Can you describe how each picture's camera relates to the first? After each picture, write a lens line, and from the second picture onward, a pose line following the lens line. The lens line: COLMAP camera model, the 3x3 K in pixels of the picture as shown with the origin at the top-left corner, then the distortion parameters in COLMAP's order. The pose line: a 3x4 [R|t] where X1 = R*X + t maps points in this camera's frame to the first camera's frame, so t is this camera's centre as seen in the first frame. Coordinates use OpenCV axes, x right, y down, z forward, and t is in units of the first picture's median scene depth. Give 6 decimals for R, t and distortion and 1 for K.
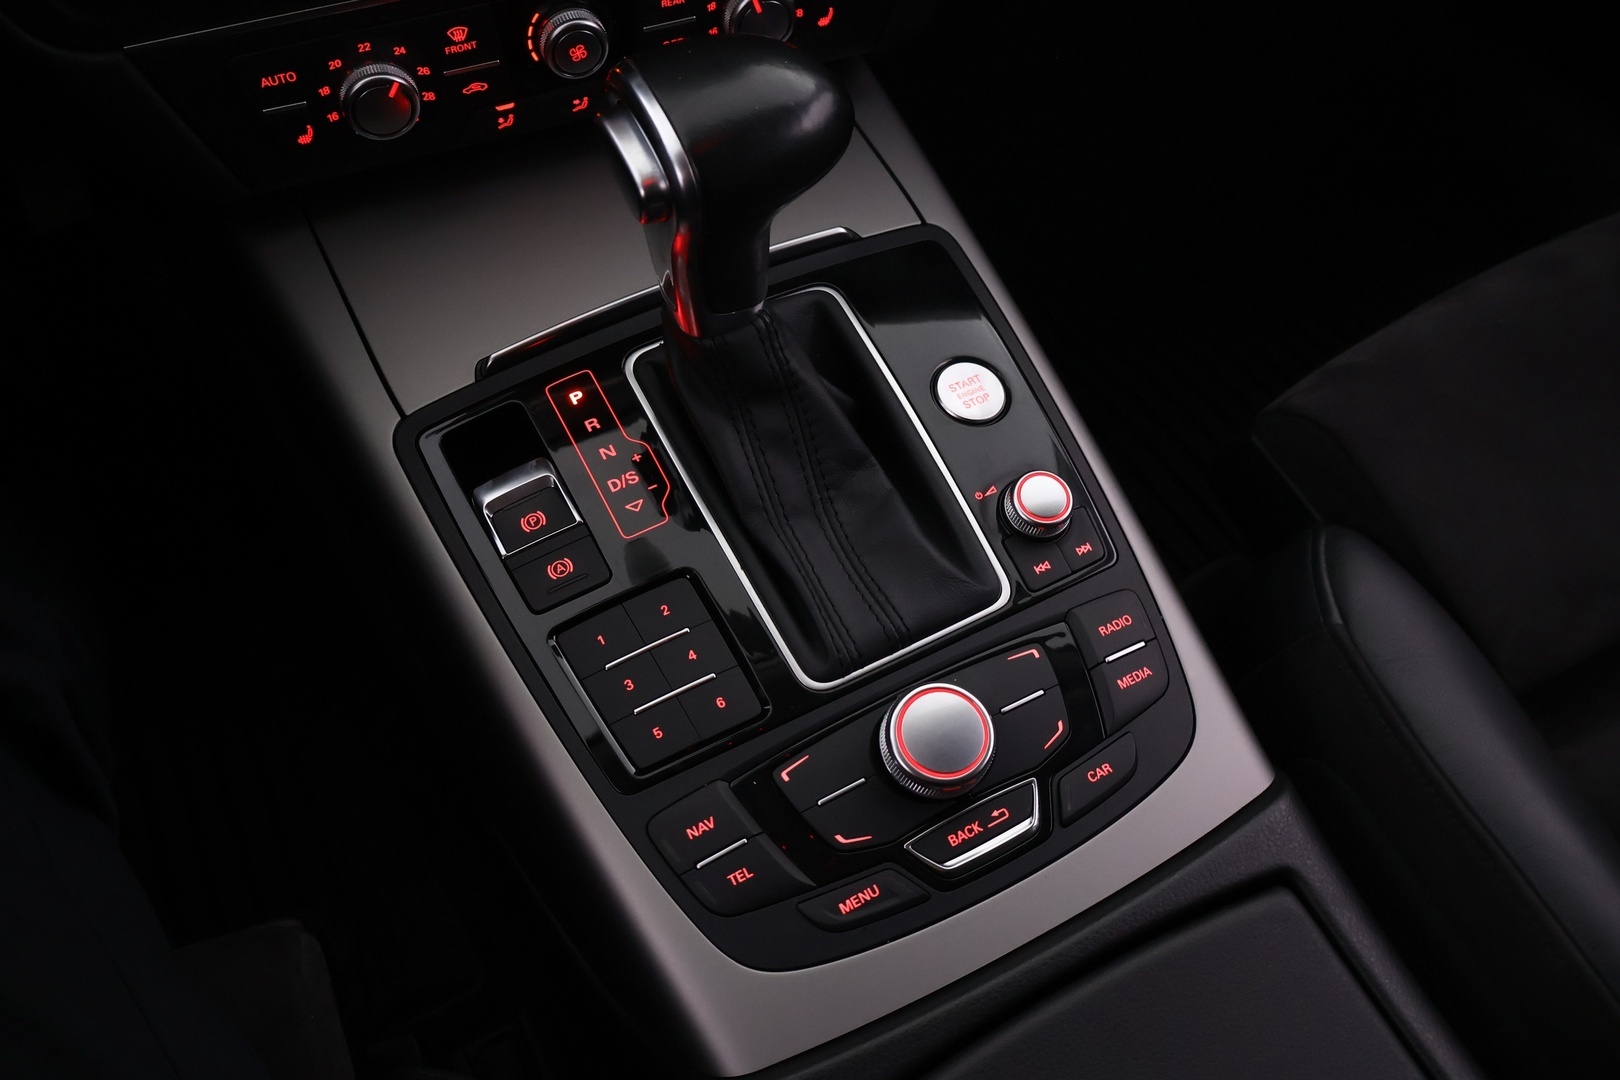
lens RADIAL K [[1397.2, 0, 807.6], [0, 1397.2, 530.7], [0, 0, 1]] dist [0.003310, 0.006982]
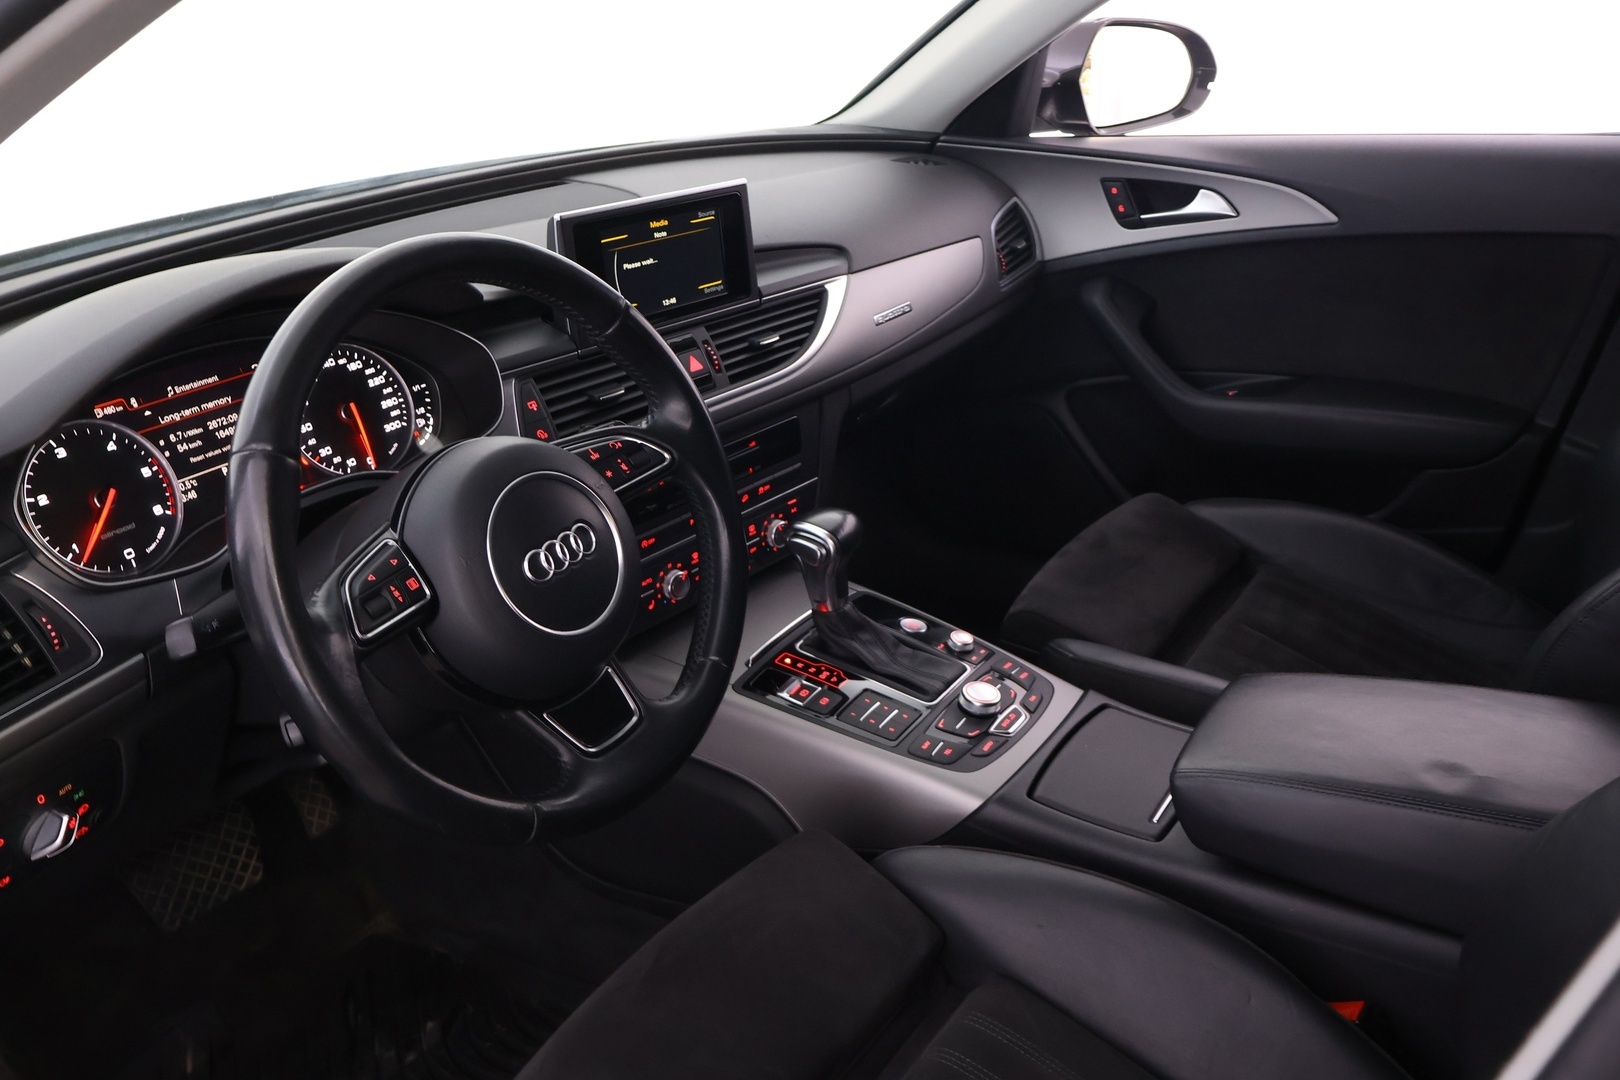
lens RADIAL K [[1397.2, 0, 807.6], [0, 1397.2, 530.7], [0, 0, 1]] dist [0.003310, 0.006982]
pose [[0.874015, -0.237828, 0.423716, -1.155317], [0.428450, 0.788537, -0.441180, 0.855230], [-0.229191, 0.567139, 0.791091, -1.156882]]
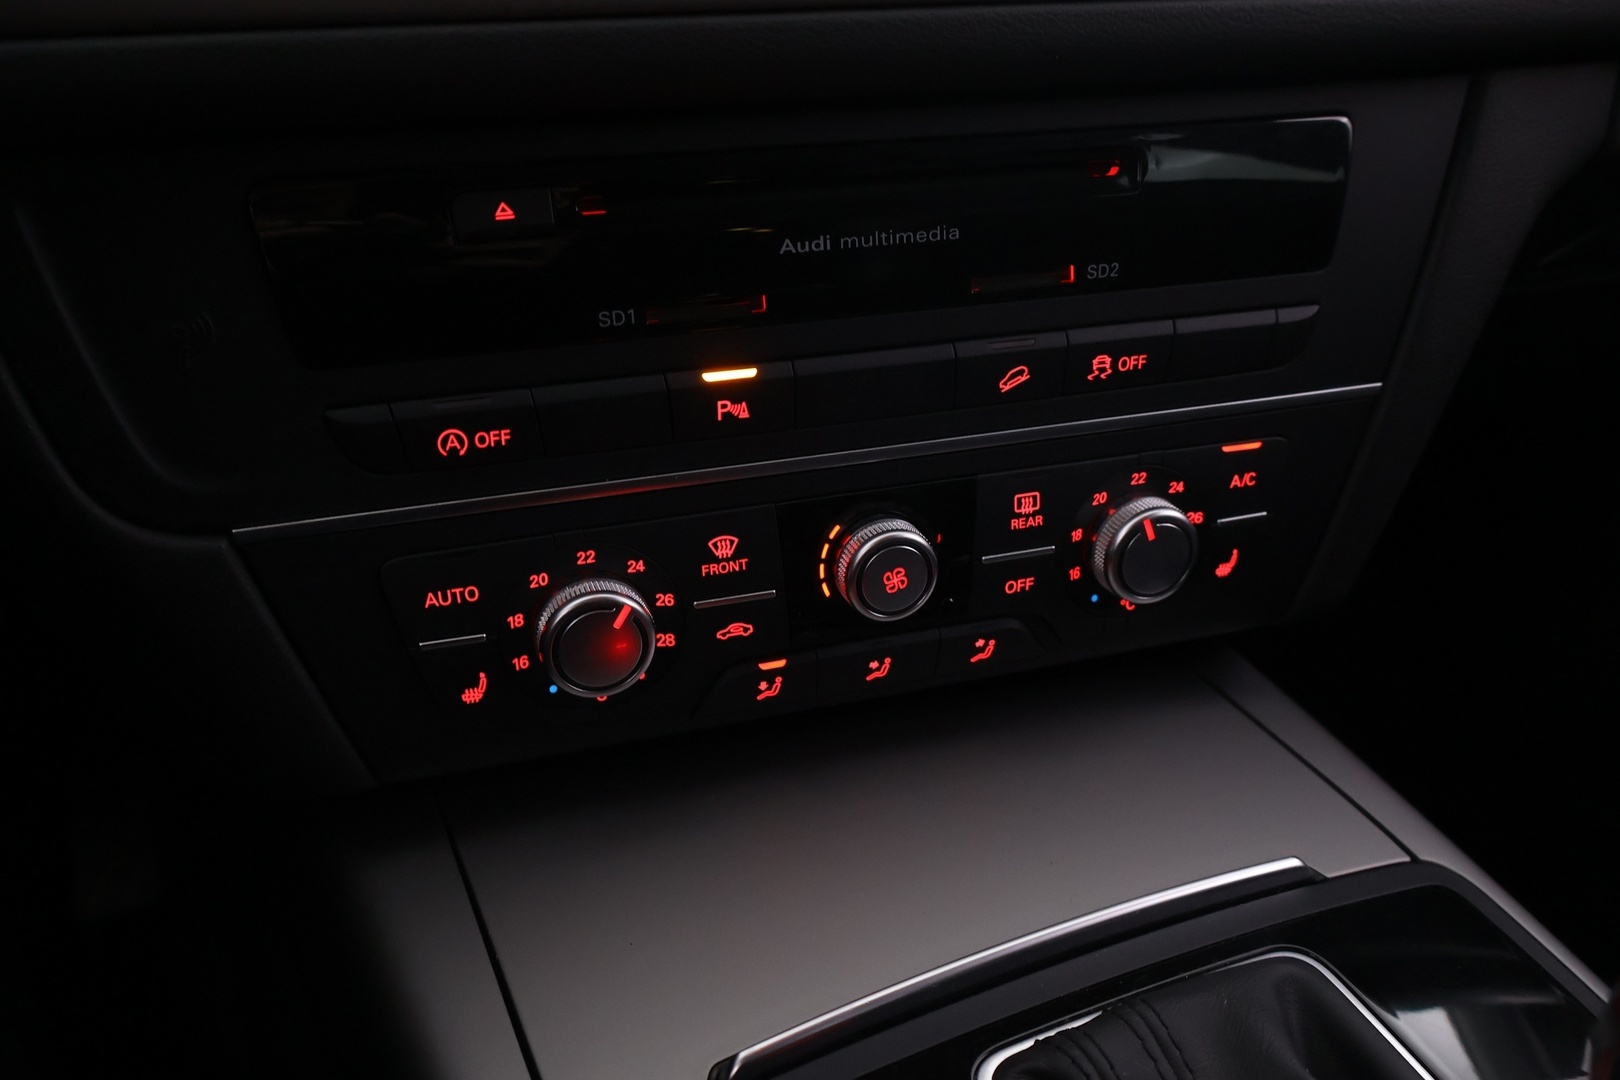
lens RADIAL K [[1397.2, 0, 807.6], [0, 1397.2, 530.7], [0, 0, 1]] dist [0.003310, 0.006982]
pose [[0.997969, 0.000590, -0.063702, -0.163715], [-0.033149, 0.858719, -0.511373, -0.019922], [0.054400, 0.512446, 0.856995, 0.415626]]
